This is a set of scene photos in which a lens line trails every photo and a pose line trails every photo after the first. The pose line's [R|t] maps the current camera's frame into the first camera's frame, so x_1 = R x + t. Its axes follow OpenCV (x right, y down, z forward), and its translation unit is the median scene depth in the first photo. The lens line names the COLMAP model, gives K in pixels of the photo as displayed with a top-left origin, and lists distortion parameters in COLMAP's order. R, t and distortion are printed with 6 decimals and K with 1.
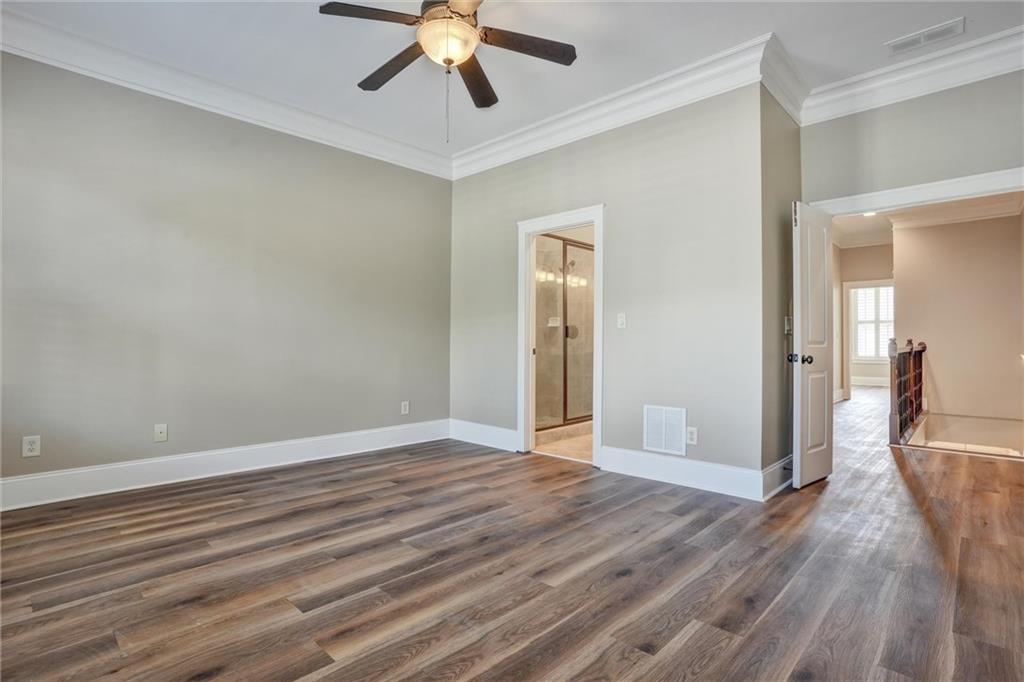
lens RADIAL K [[506.0, 0, 514.3], [0, 506.0, 338.0], [0, 0, 1]] dist [-0.050006, 0.013698]
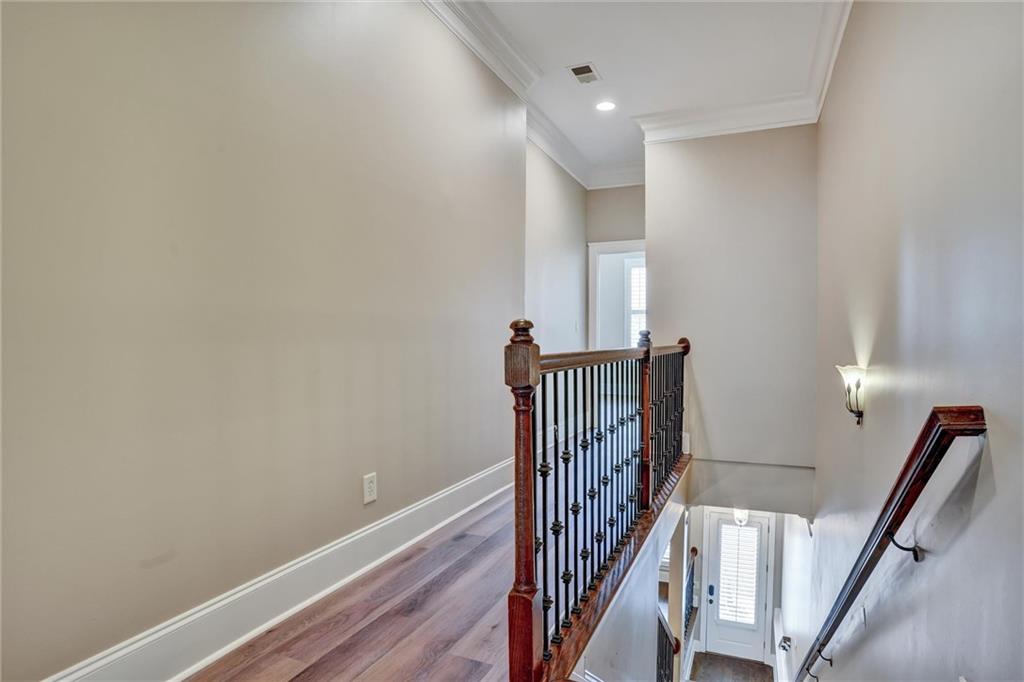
lens RADIAL K [[519.7, 0, 510.0], [0, 519.7, 345.0], [0, 0, 1]] dist [-0.016916, 0.002487]
pose [[0.921770, -0.003761, 0.387719, 0.394964], [-0.009049, 0.999472, 0.031207, -0.001199], [-0.387631, -0.032274, 0.921249, 0.506094]]
